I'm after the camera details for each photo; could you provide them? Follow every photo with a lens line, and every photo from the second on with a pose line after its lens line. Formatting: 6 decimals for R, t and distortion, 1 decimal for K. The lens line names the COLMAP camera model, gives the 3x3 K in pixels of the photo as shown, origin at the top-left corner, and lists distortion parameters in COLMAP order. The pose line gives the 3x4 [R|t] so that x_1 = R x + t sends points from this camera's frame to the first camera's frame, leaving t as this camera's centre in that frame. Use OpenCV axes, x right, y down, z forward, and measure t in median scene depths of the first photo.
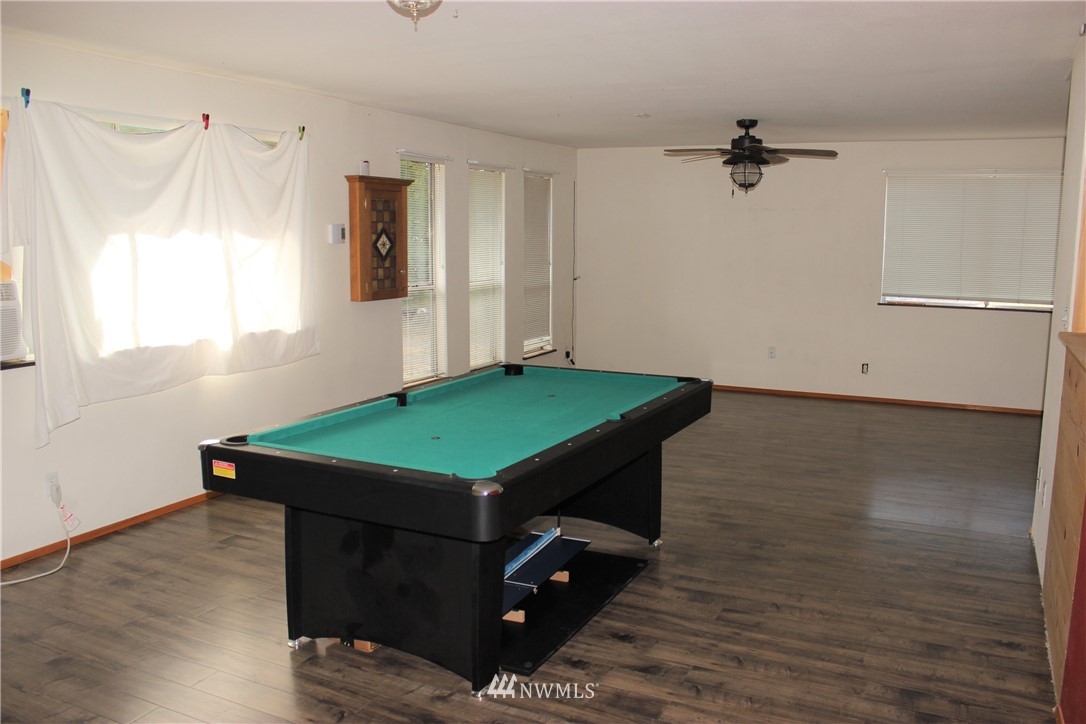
lens RADIAL K [[906.2, 0, 545.7], [0, 906.2, 373.2], [0, 0, 1]] dist [-0.172556, 0.160727]
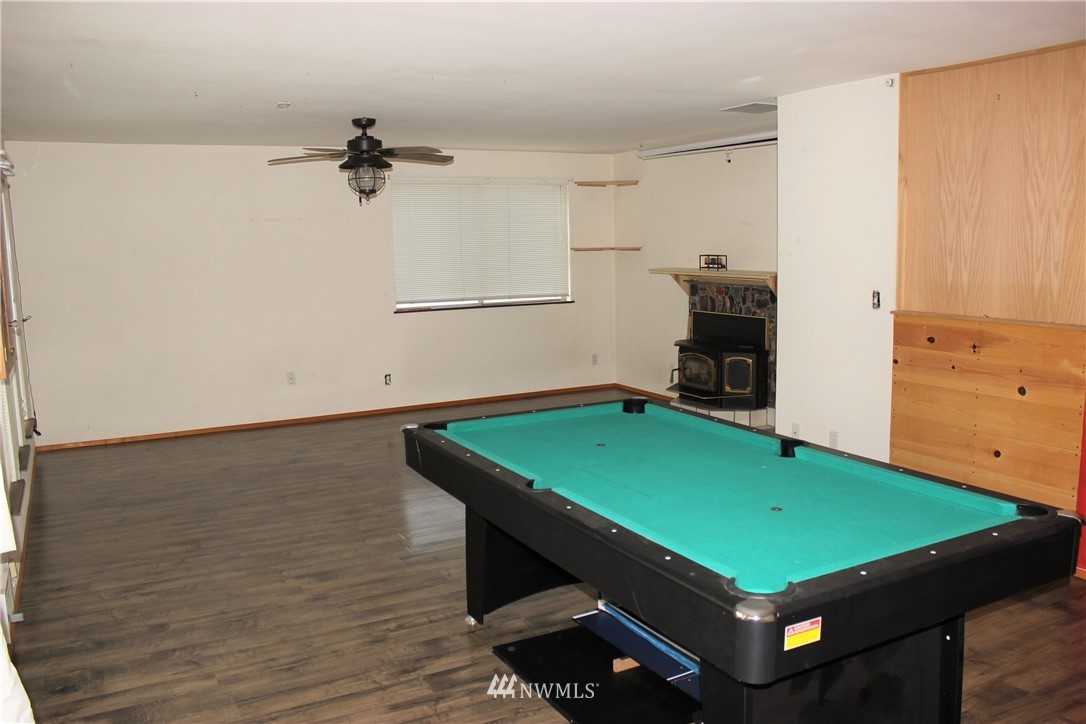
lens RADIAL K [[906.2, 0, 545.7], [0, 906.2, 373.2], [0, 0, 1]] dist [-0.172556, 0.160727]
pose [[0.570900, -0.135438, 0.809772, -0.430500], [0.143542, 0.987574, 0.063977, -0.063120], [-0.808374, 0.079712, 0.583247, 0.350312]]
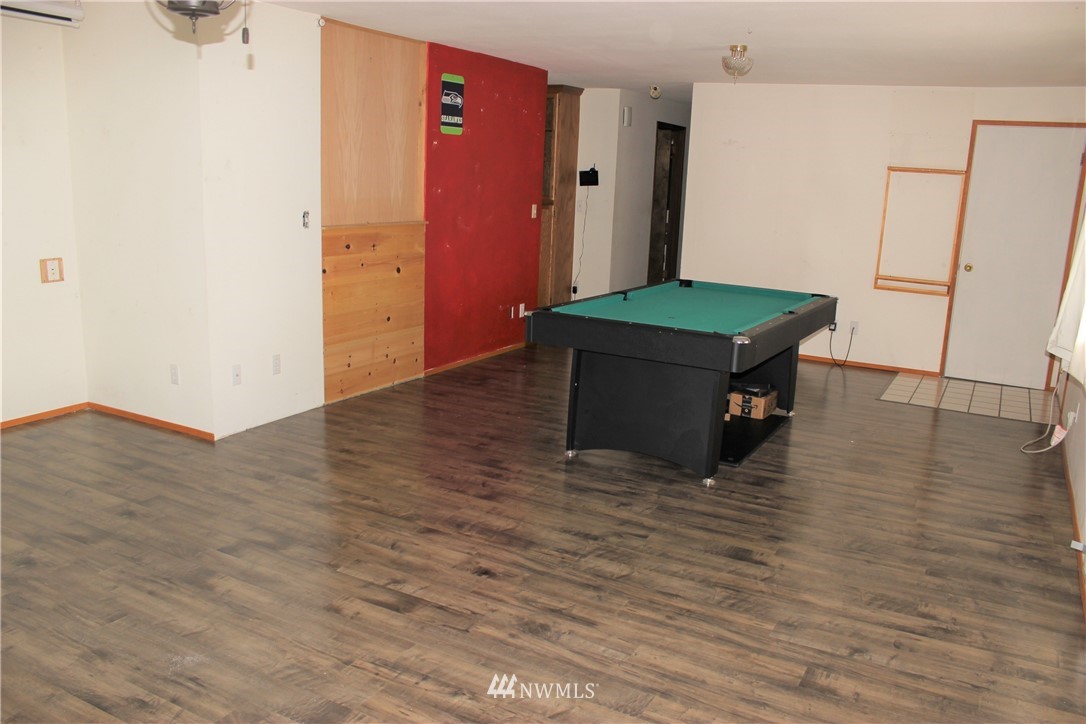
lens RADIAL K [[906.2, 0, 545.7], [0, 906.2, 373.2], [0, 0, 1]] dist [-0.172556, 0.160727]
pose [[-0.998495, -0.048579, 0.025438, 0.086635], [-0.035960, 0.930287, 0.365065, -0.210501], [-0.041399, 0.363601, -0.930635, 1.348533]]
